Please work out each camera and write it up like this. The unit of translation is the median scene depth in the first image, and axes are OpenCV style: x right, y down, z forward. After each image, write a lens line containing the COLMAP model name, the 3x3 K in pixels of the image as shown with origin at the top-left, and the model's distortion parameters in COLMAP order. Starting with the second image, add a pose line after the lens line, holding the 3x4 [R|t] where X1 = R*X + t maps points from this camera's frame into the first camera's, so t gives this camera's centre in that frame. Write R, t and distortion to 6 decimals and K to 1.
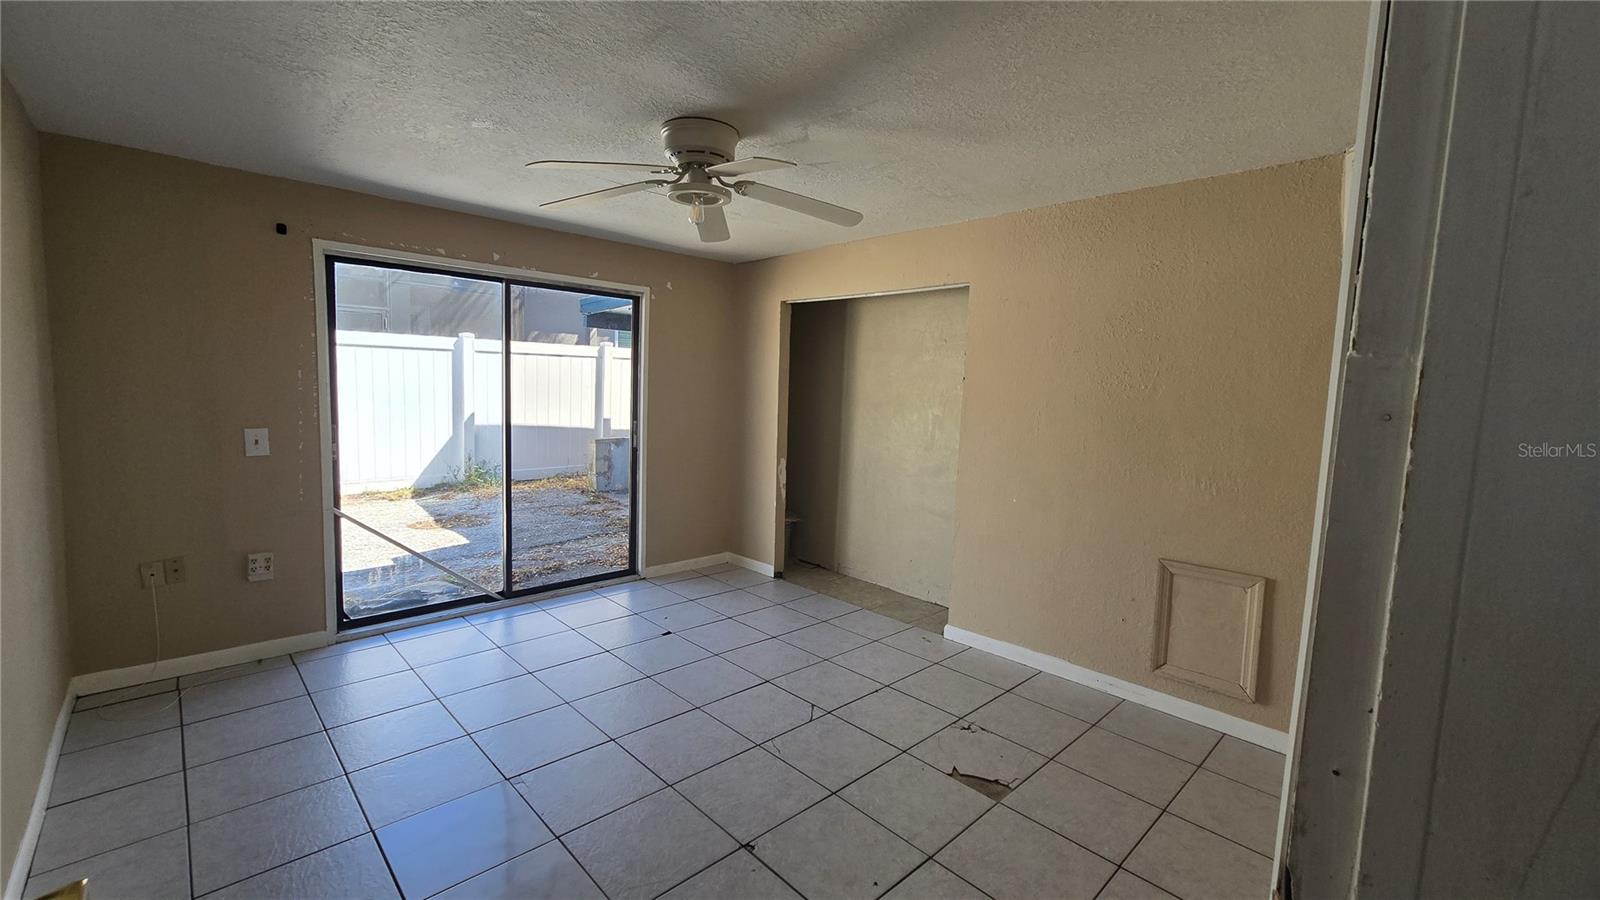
lens RADIAL K [[650.7, 0, 795.4], [0, 650.7, 443.9], [0, 0, 1]] dist [-0.003794, 0.003321]
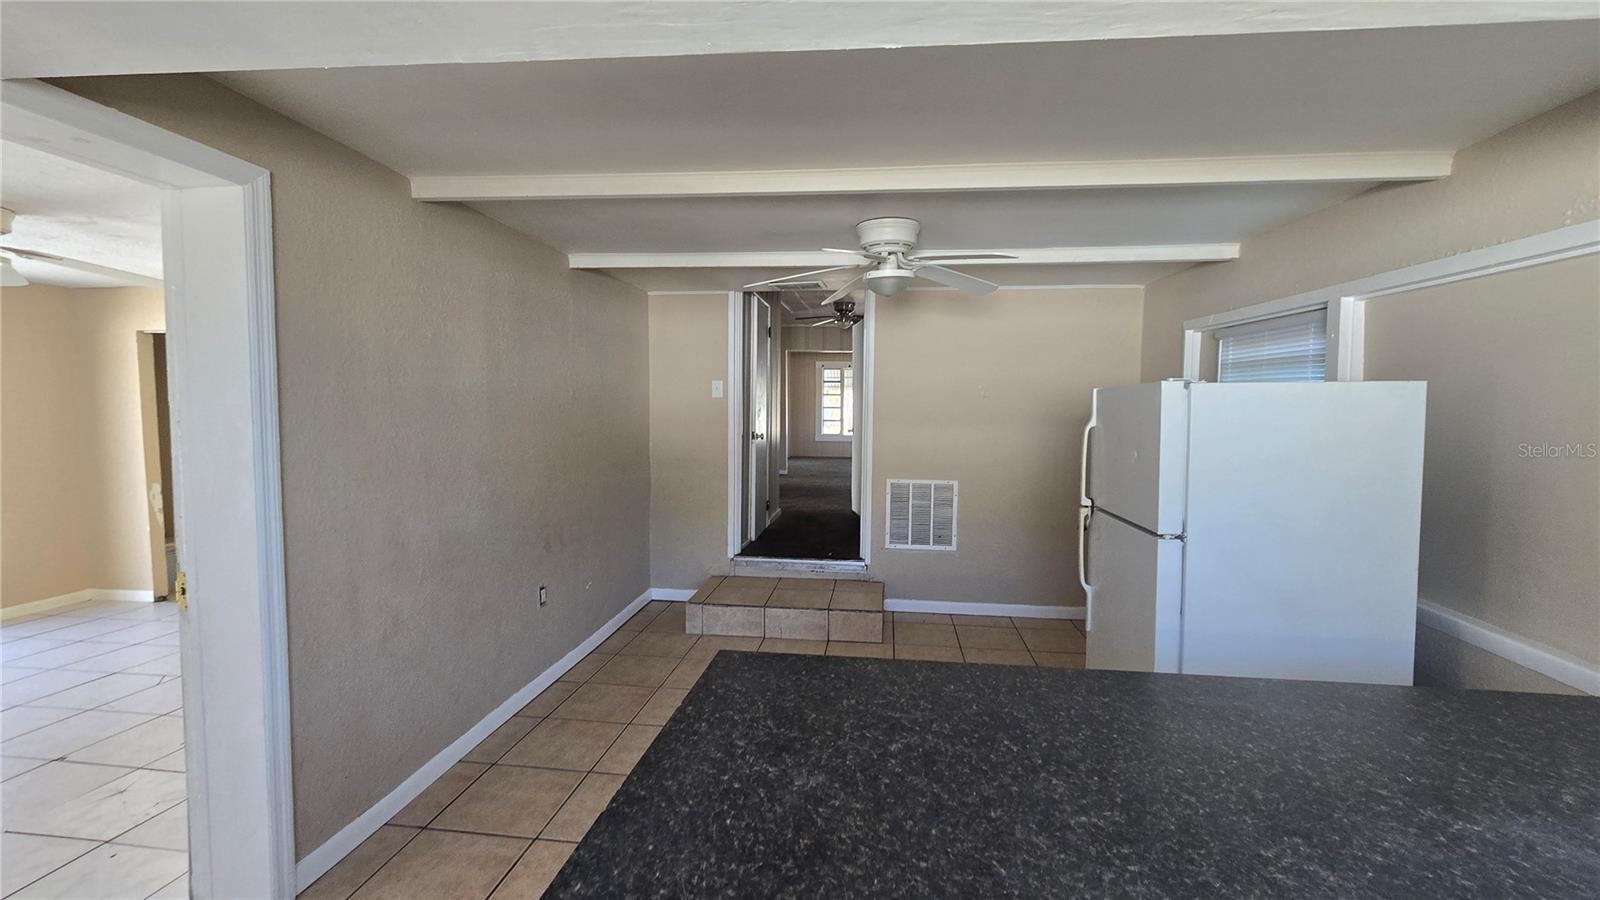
lens RADIAL K [[654.3, 0, 802.1], [0, 654.3, 442.7], [0, 0, 1]] dist [0.000050, 0.000016]
pose [[0.778428, -0.064171, 0.624445, 0.157270], [0.079421, 0.996835, 0.003435, 0.041626], [-0.622690, 0.046920, 0.781061, -0.515082]]
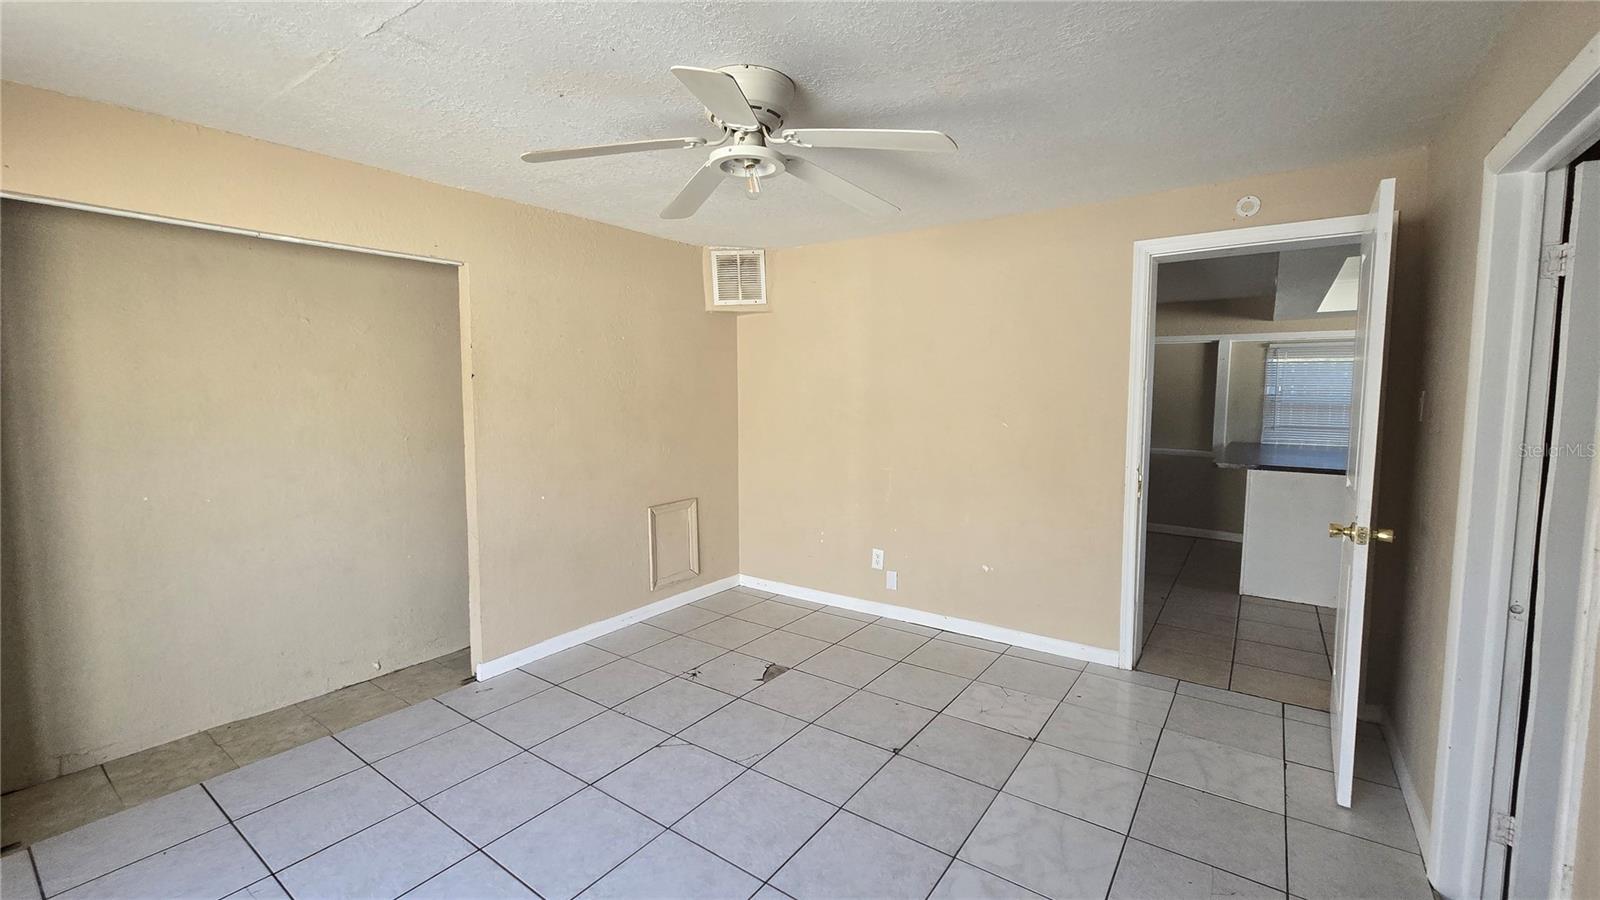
lens RADIAL K [[660.8, 0, 800.0], [0, 660.8, 450.0], [0, 0, 1]] dist [0.001294, 0.000182]
pose [[-0.178003, -0.125571, 0.975985, -0.635908], [0.081310, 0.986556, 0.141760, -0.087632], [-0.980665, 0.104591, -0.165400, 0.682998]]
